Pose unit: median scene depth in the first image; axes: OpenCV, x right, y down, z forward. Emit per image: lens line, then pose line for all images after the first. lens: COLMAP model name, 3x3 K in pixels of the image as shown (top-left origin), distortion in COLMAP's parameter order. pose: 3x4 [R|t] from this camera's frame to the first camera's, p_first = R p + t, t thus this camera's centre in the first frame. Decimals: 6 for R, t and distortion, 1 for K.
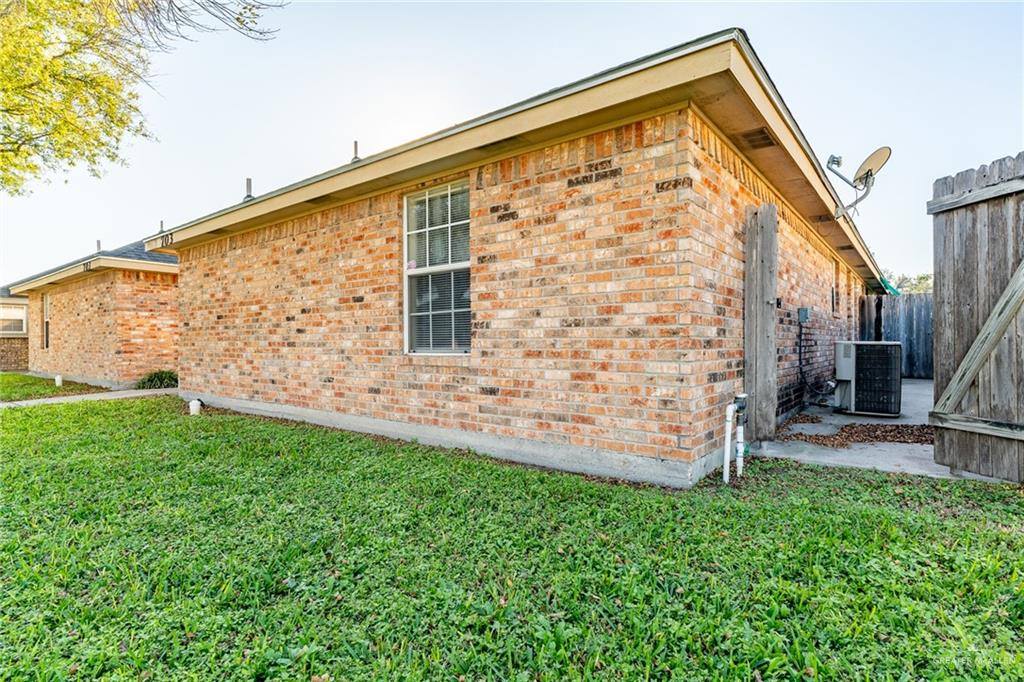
lens RADIAL K [[524.4, 0, 510.8], [0, 524.4, 340.1], [0, 0, 1]] dist [-0.003554, -0.001219]
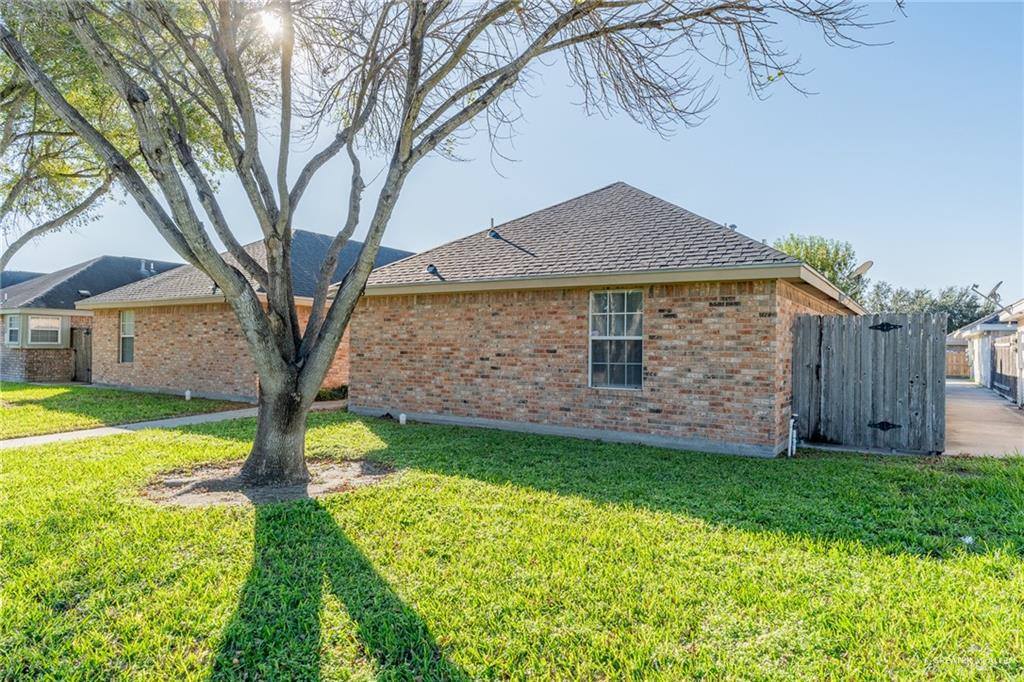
lens RADIAL K [[628.8, 0, 513.5], [0, 628.8, 339.2], [0, 0, 1]] dist [0.001992, 0.002128]
pose [[0.995889, 0.020219, 0.088298, -0.712138], [-0.019550, 0.999773, -0.008432, -0.119418], [-0.088449, 0.006671, 0.996058, -1.093032]]
